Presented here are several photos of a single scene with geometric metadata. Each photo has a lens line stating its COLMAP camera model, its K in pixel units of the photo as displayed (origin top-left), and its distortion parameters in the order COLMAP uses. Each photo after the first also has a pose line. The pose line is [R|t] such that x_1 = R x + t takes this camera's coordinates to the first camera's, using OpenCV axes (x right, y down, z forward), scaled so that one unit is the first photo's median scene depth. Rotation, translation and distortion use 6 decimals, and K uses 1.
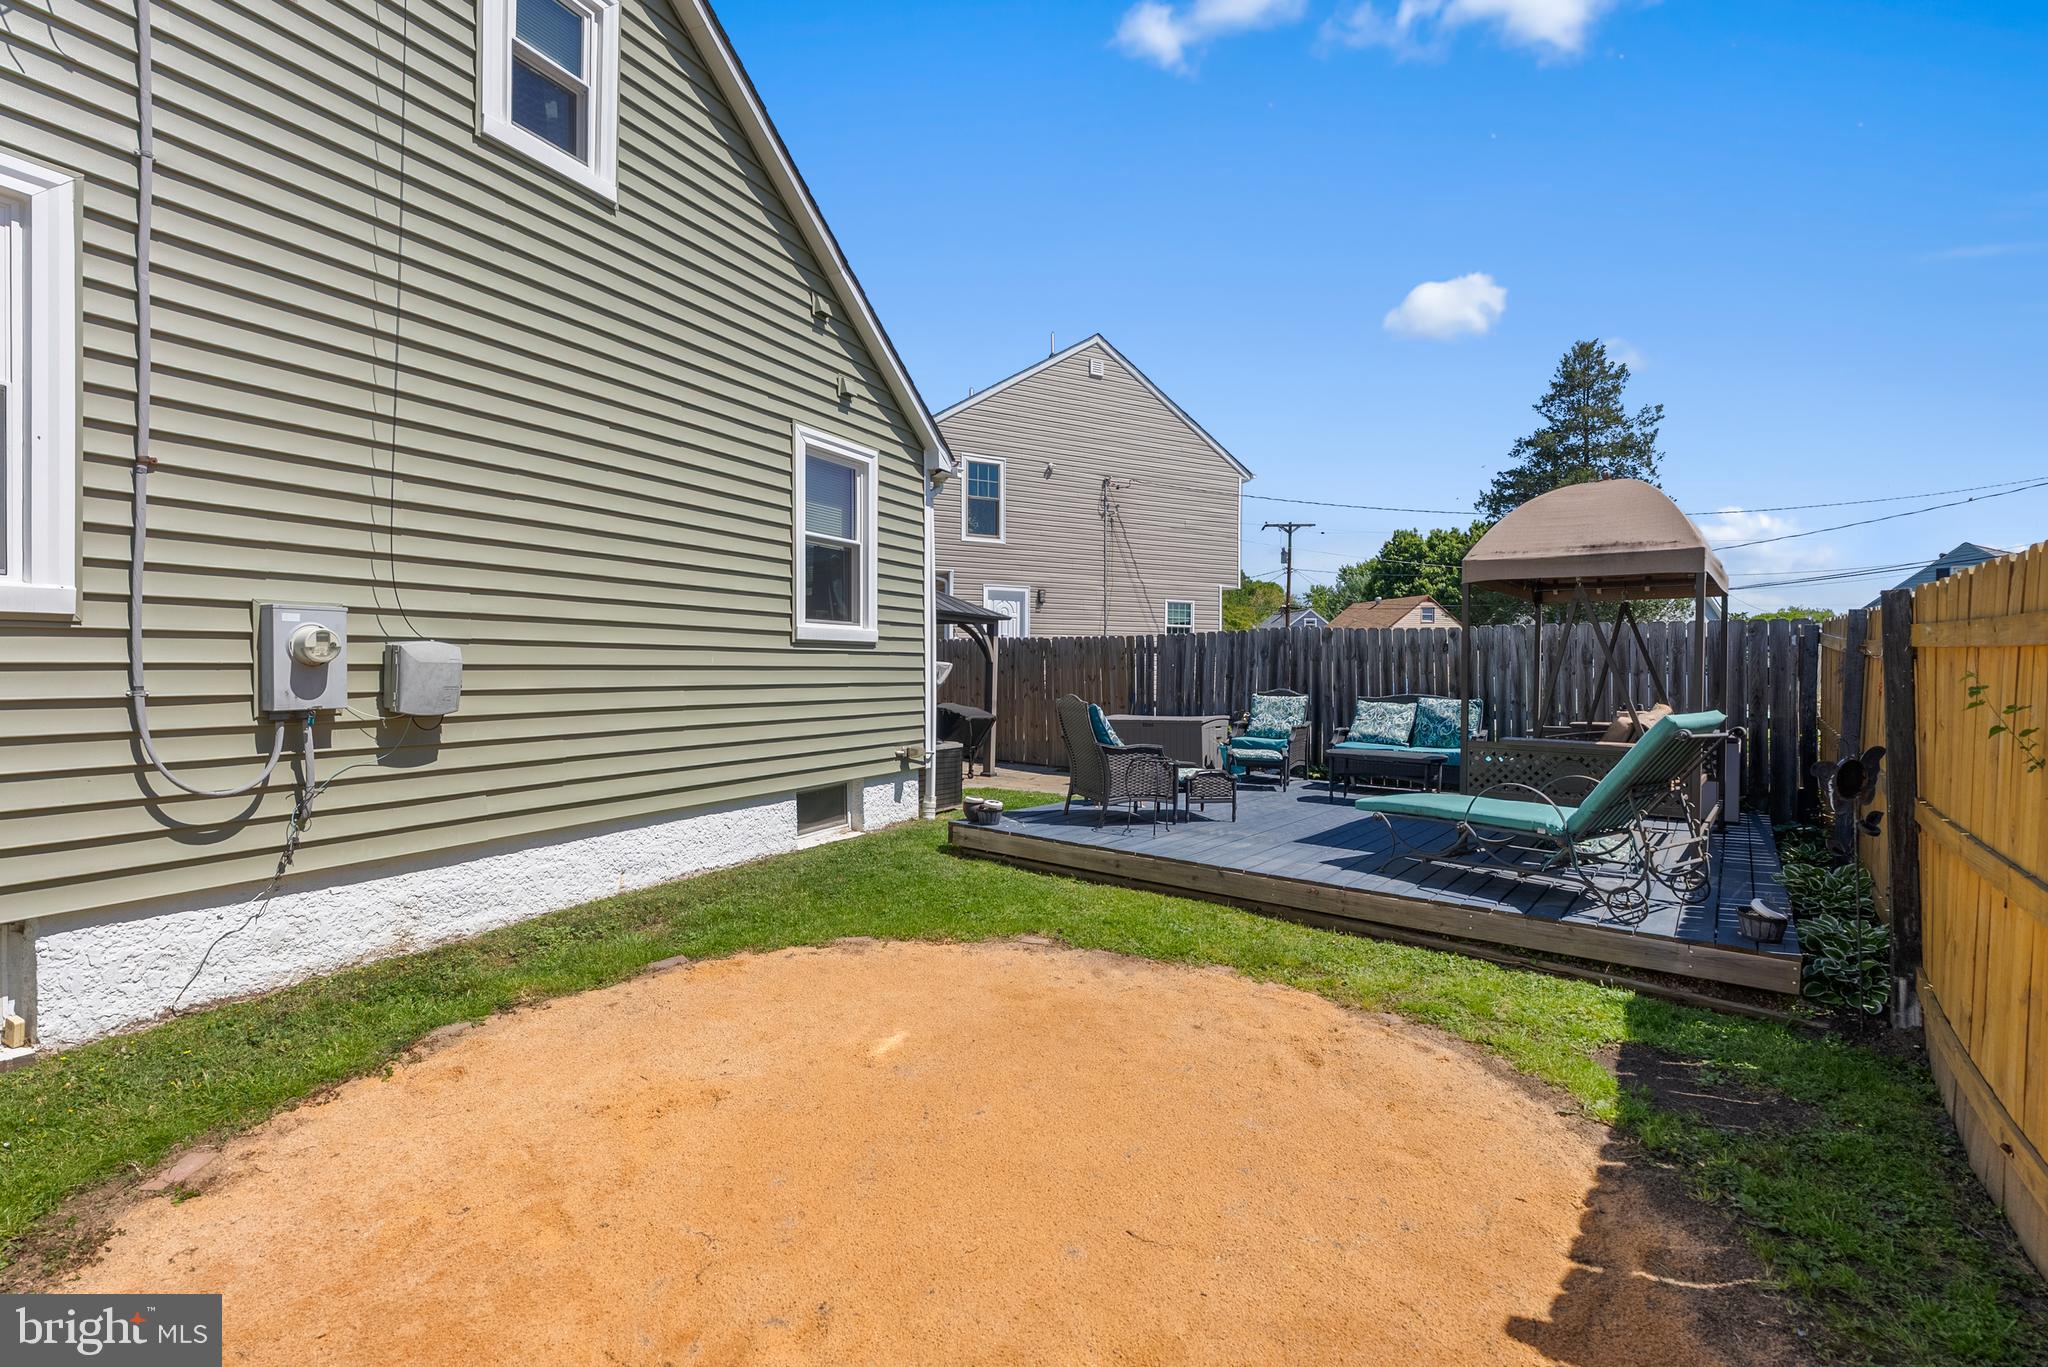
lens RADIAL K [[933.3, 0, 1020.1], [0, 933.3, 674.2], [0, 0, 1]] dist [-0.006073, 0.000681]
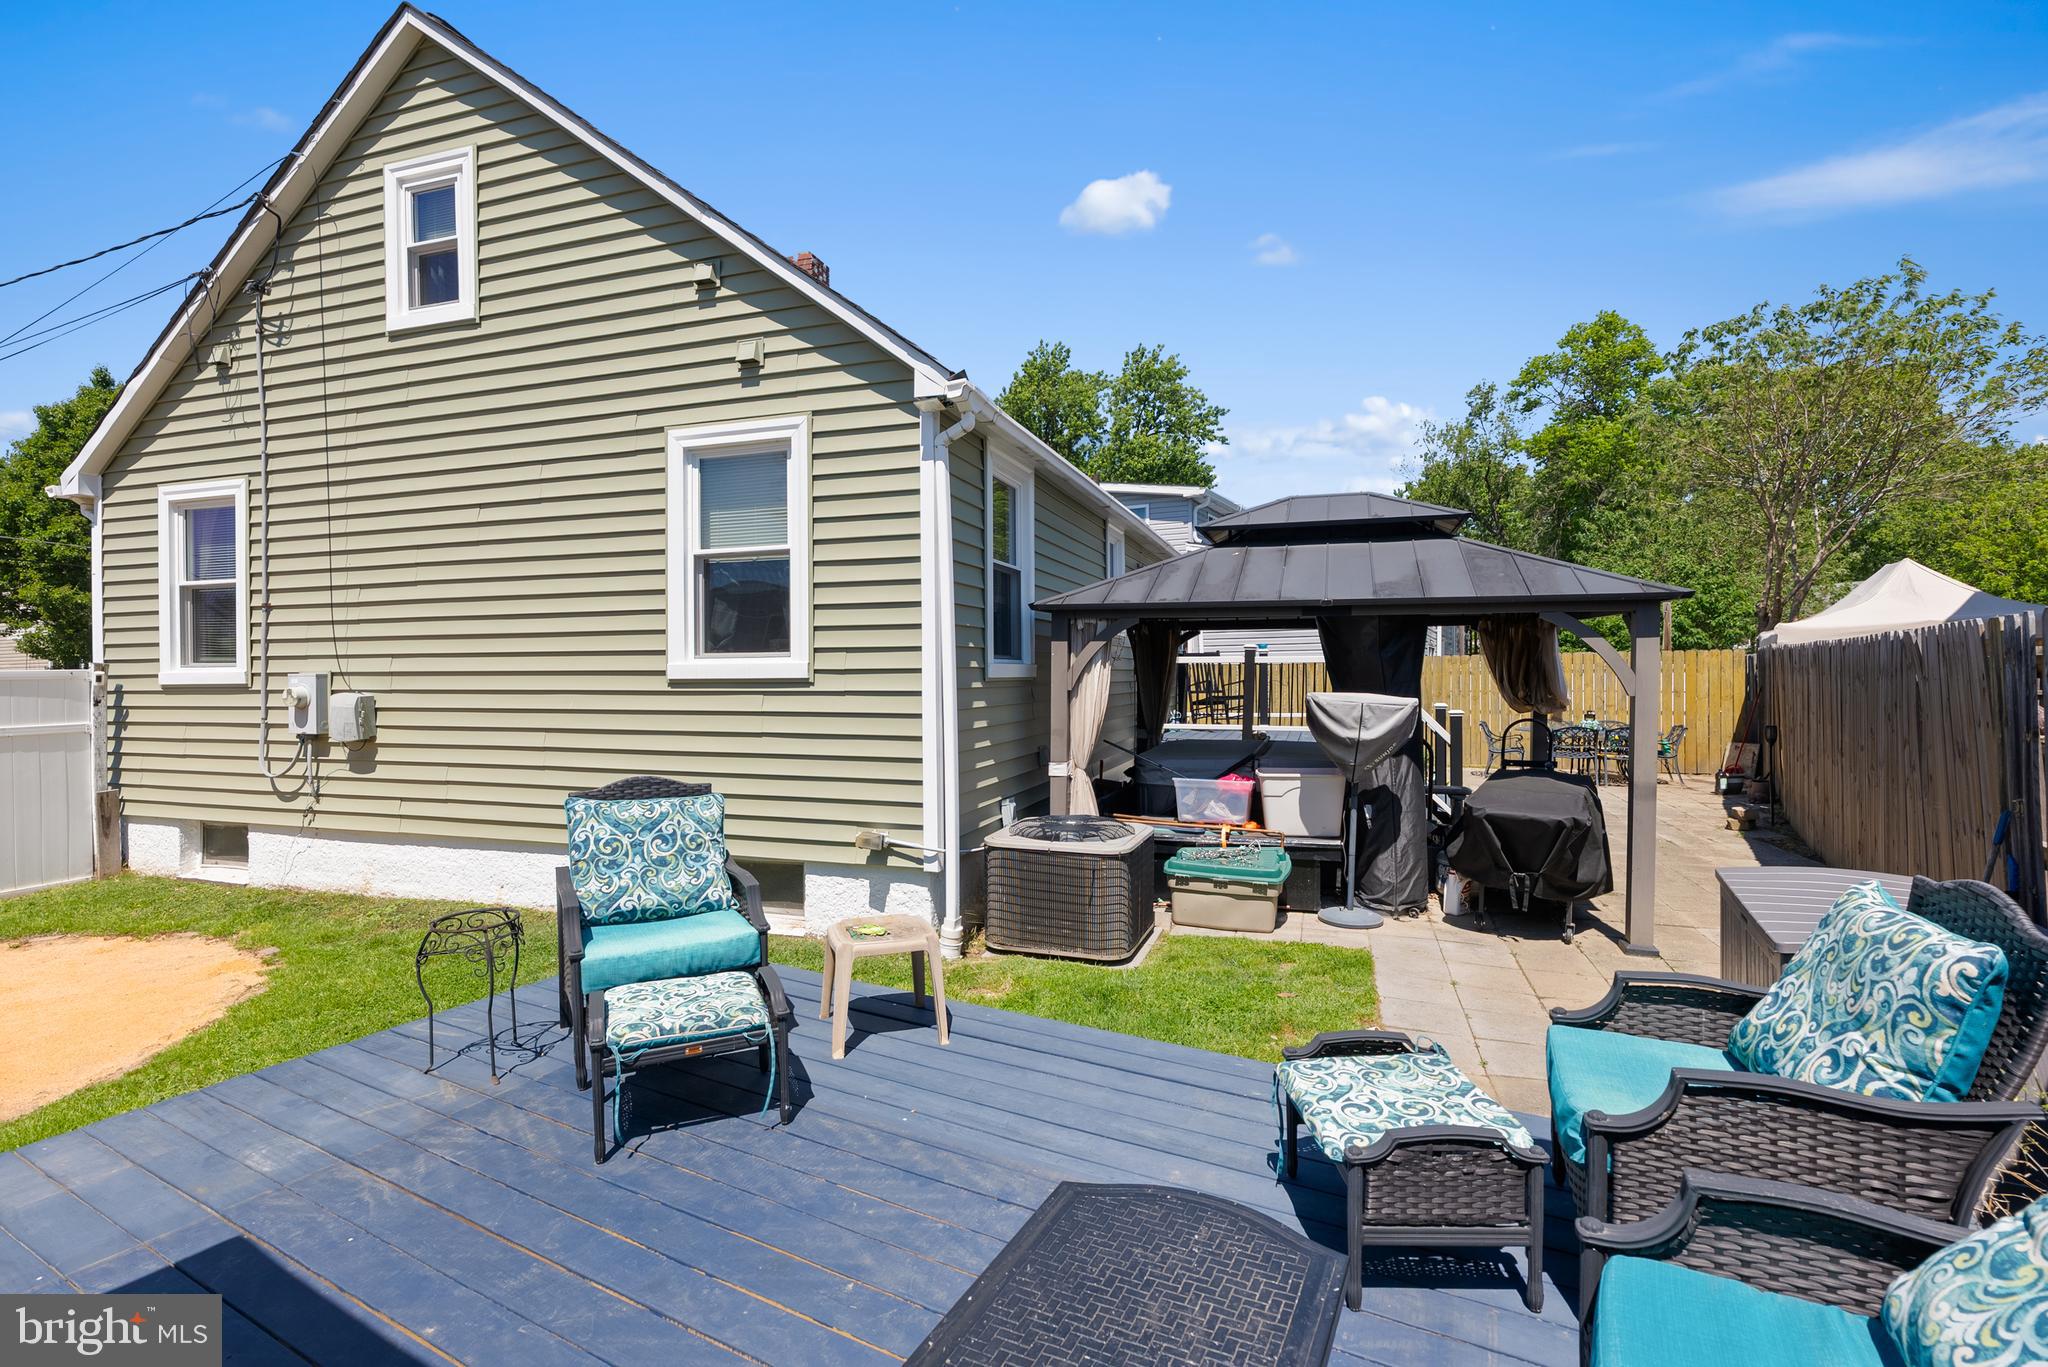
lens RADIAL K [[933.3, 0, 1023.7], [0, 933.3, 698.9], [0, 0, 1]] dist [-0.006073, 0.000681]
pose [[0.153892, 0.004169, -0.988079, 0.664323], [-0.007932, 0.999964, 0.002983, -0.024144], [0.988056, 0.007378, 0.153919, 1.188418]]
